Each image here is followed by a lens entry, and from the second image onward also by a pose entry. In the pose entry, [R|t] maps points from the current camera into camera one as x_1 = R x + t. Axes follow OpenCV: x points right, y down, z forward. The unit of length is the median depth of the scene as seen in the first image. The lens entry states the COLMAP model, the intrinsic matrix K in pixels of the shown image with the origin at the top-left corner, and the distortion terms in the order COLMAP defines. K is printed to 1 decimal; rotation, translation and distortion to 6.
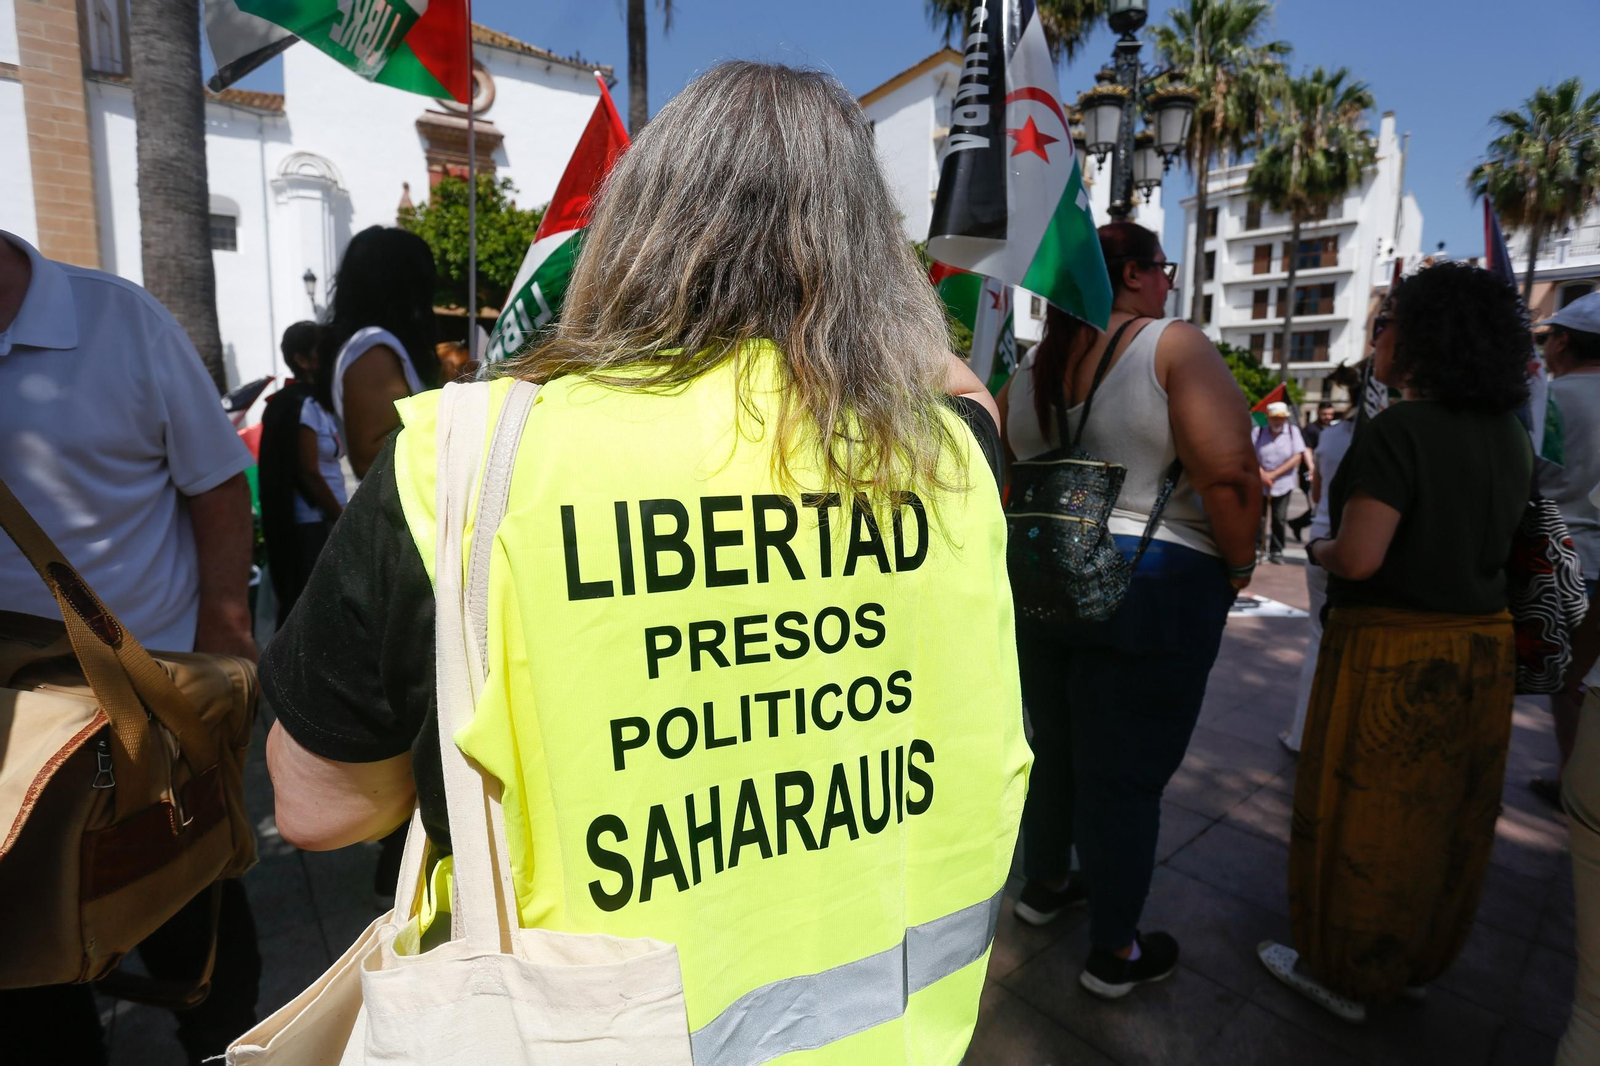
lens RADIAL K [[758.4, 0, 800.0], [0, 758.4, 533.0], [0, 0, 1]] dist [-0.059851, 0.019482]
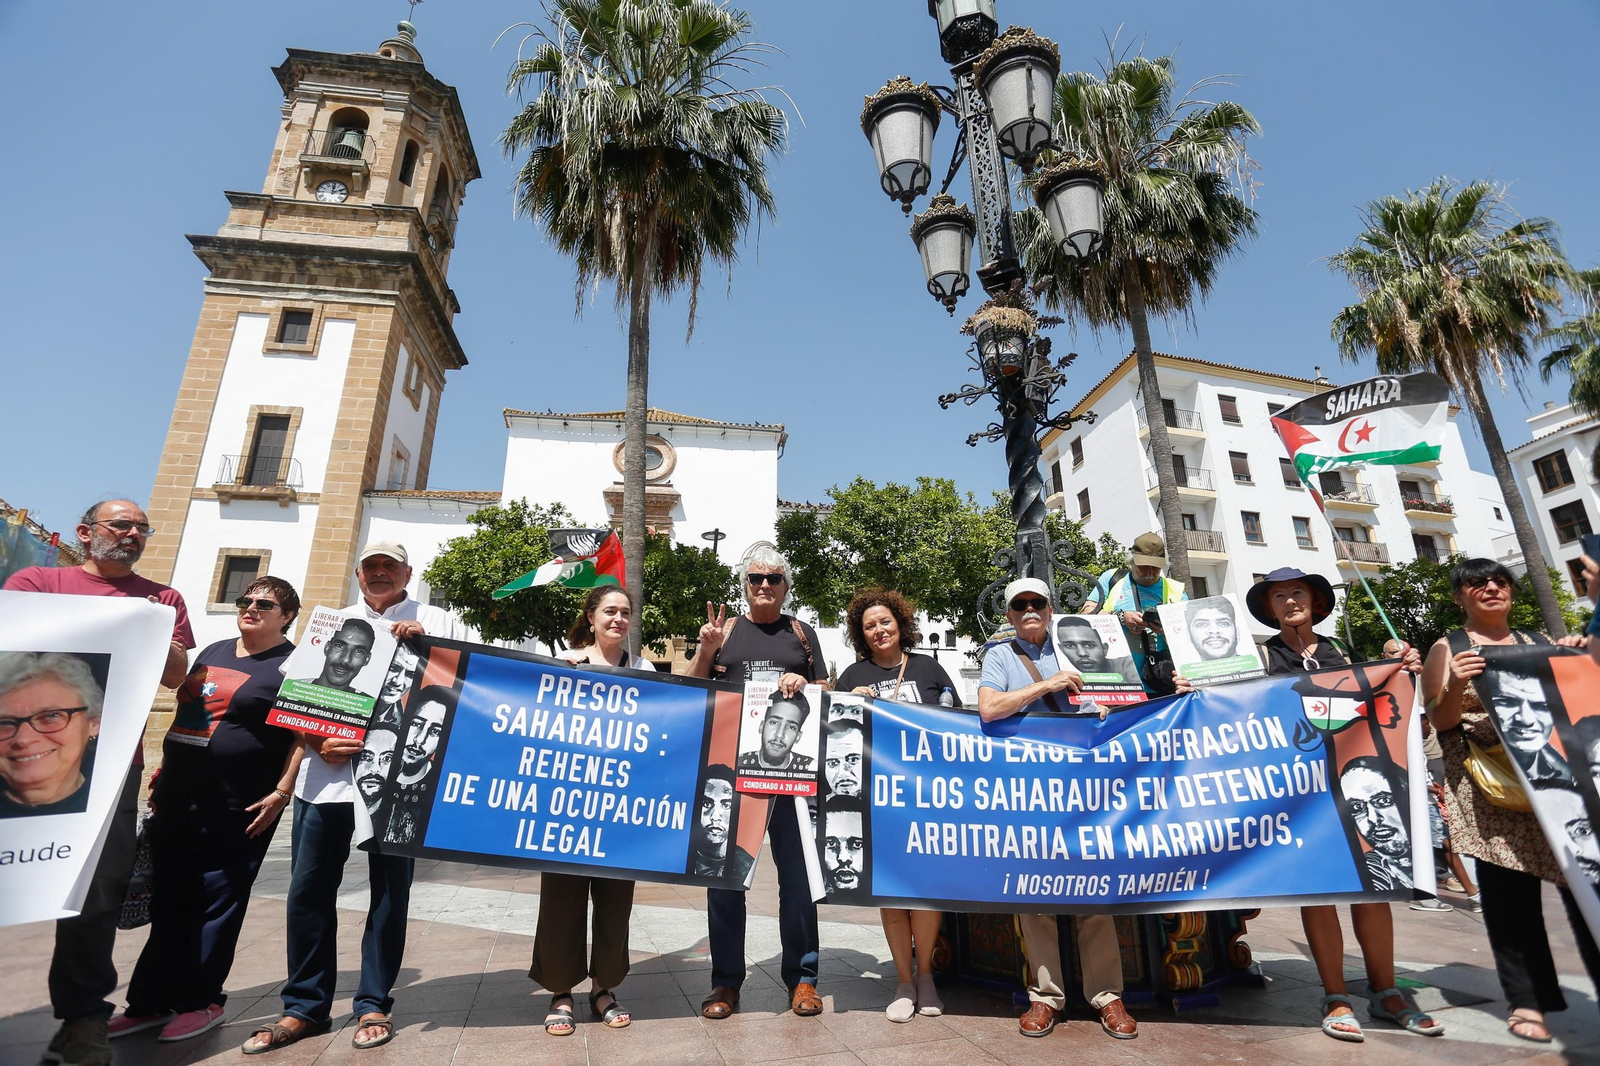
lens RADIAL K [[758.4, 0, 800.0], [0, 758.4, 533.0], [0, 0, 1]] dist [-0.059851, 0.019482]
pose [[0.925780, -0.144994, -0.349154, 0.160530], [-0.023961, 0.899174, -0.436935, -0.009356], [0.377304, 0.412872, 0.828963, 0.200249]]
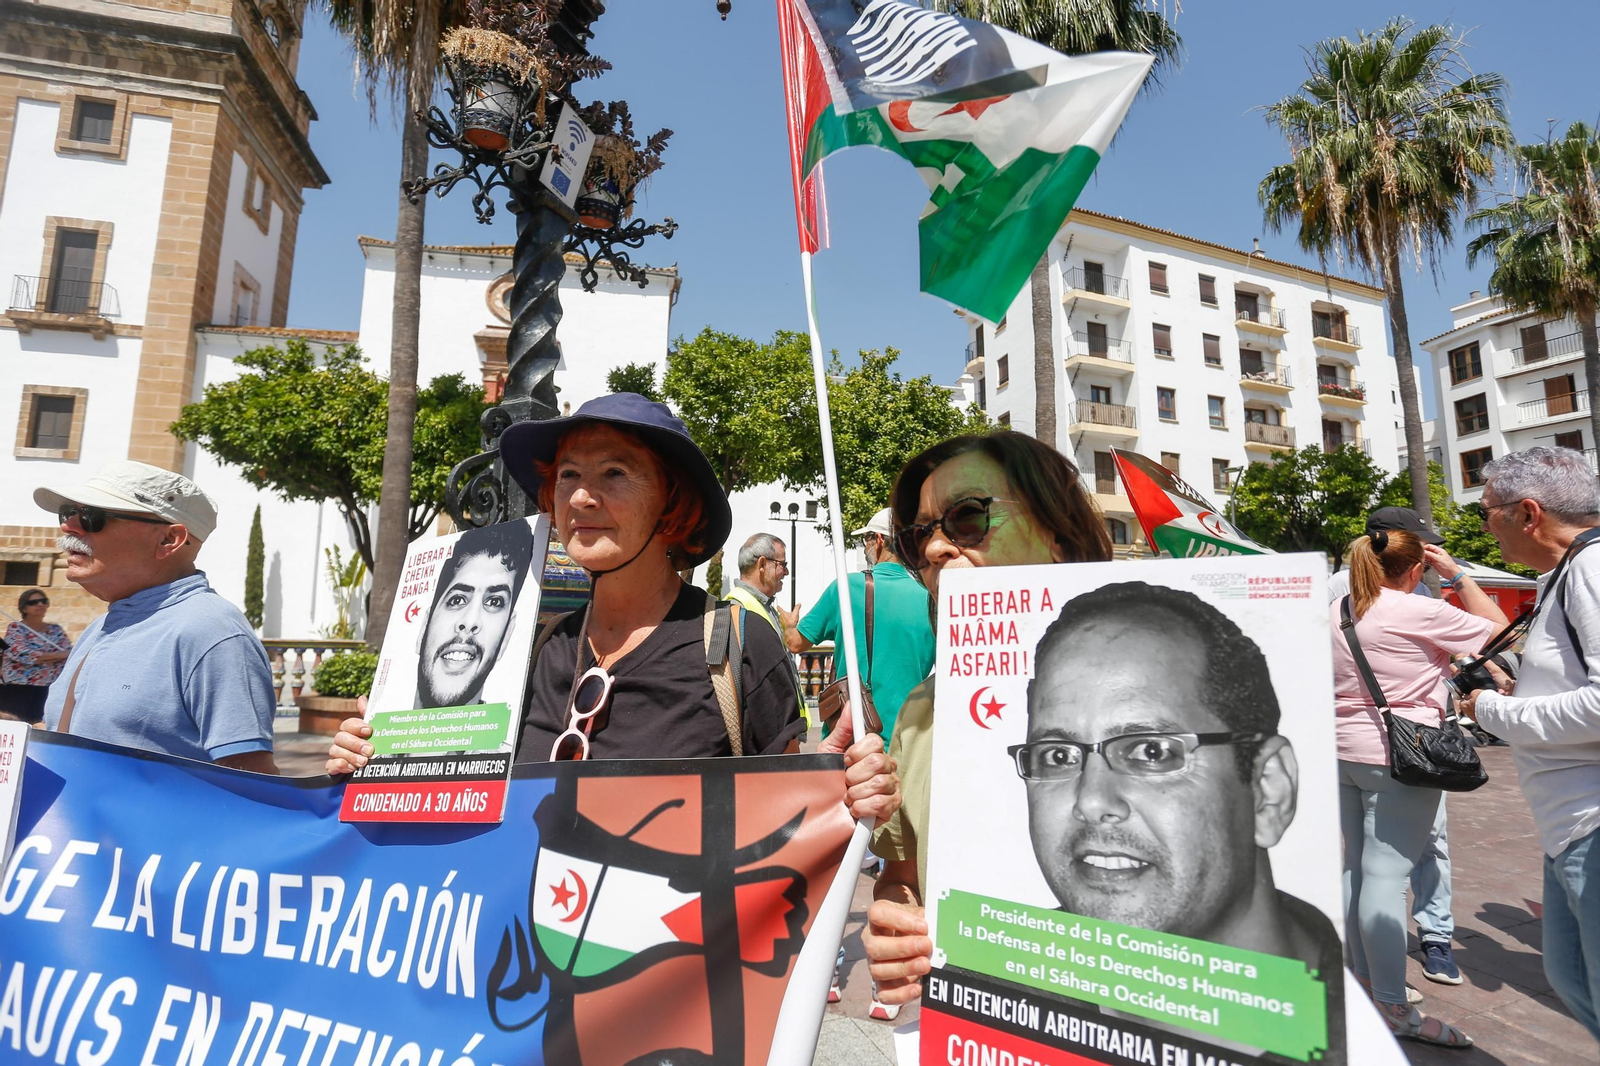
lens RADIAL K [[758.4, 0, 800.0], [0, 758.4, 533.0], [0, 0, 1]] dist [-0.059851, 0.019482]
pose [[0.953003, -0.052475, -0.298380, 0.221734], [-0.030025, 0.963677, -0.265377, -0.037685], [0.301468, 0.261864, 0.916812, 0.277447]]
